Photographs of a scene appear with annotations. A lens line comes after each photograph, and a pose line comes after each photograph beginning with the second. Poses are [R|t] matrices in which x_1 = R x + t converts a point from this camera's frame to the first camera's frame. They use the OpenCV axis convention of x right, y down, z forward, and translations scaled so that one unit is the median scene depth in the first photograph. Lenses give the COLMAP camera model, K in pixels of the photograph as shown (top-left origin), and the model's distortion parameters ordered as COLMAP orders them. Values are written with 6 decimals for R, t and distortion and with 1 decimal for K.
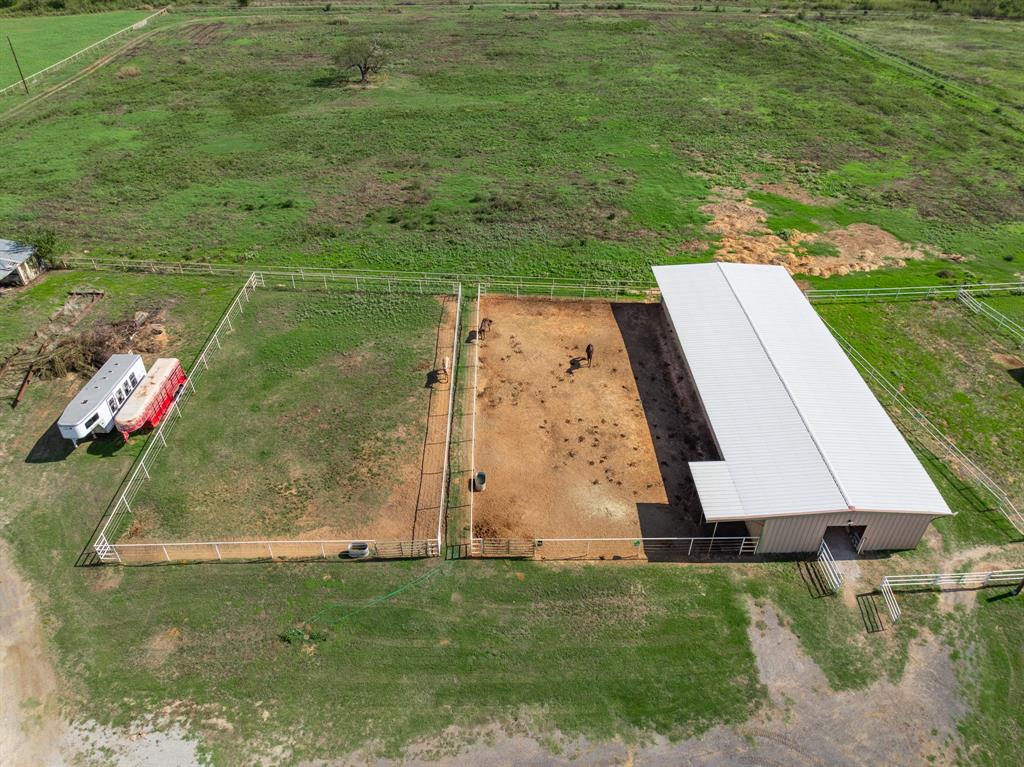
lens RADIAL K [[718.2, 0, 513.7], [0, 718.2, 381.1], [0, 0, 1]] dist [-0.039541, 0.026779]
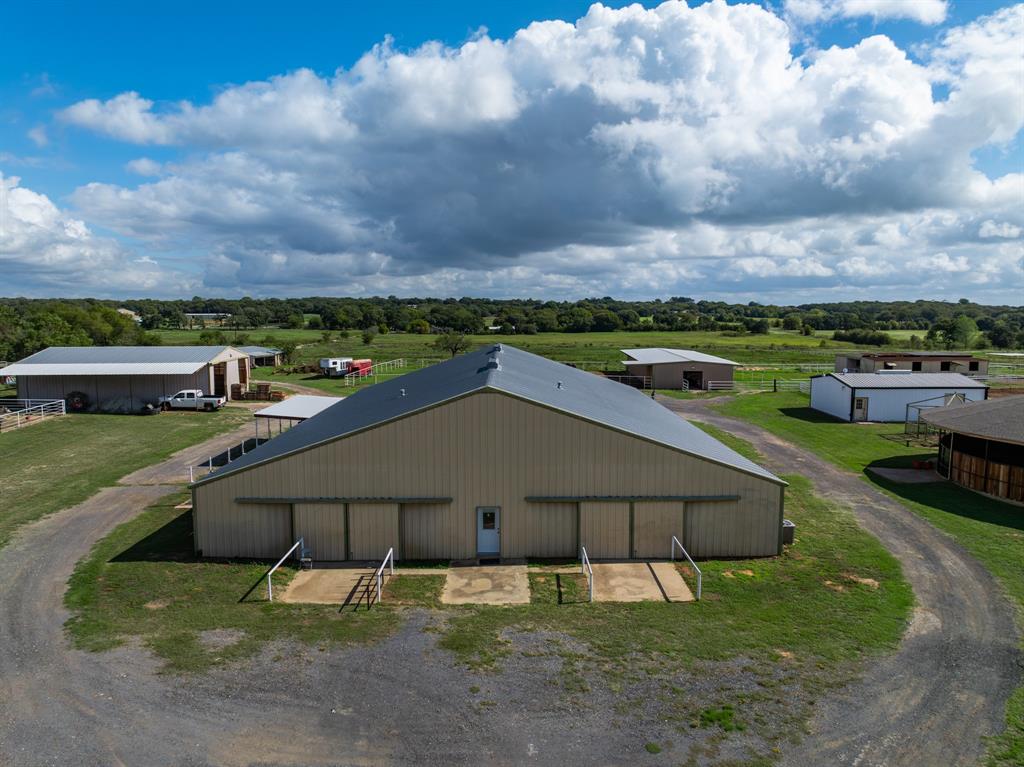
lens RADIAL K [[718.2, 0, 513.7], [0, 718.2, 381.1], [0, 0, 1]] dist [-0.039541, 0.026779]
pose [[0.997159, 0.005080, -0.075157, 0.047571], [-0.043196, 0.855946, -0.515258, 0.673666], [0.061713, 0.517041, 0.853733, -0.420875]]
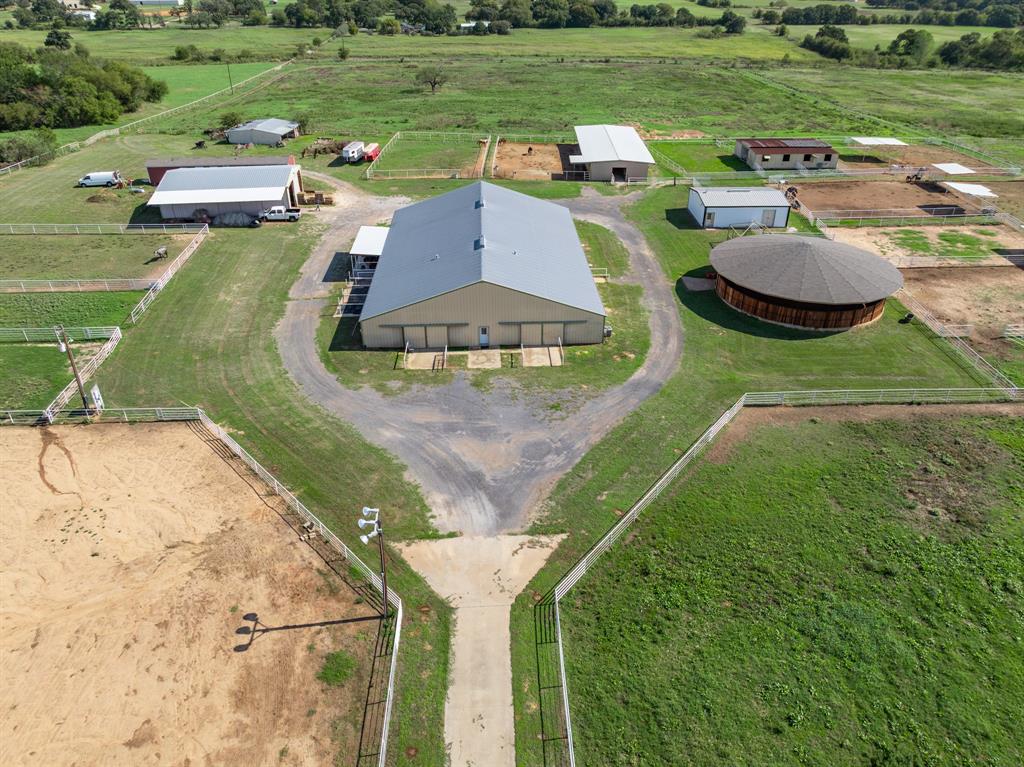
lens RADIAL K [[718.2, 0, 513.7], [0, 718.2, 381.1], [0, 0, 1]] dist [-0.039541, 0.026779]
pose [[0.999148, 0.017729, -0.037280, 0.077707], [-0.021606, 0.994099, -0.106301, 0.701043], [0.035175, 0.107016, 0.993635, -0.927859]]
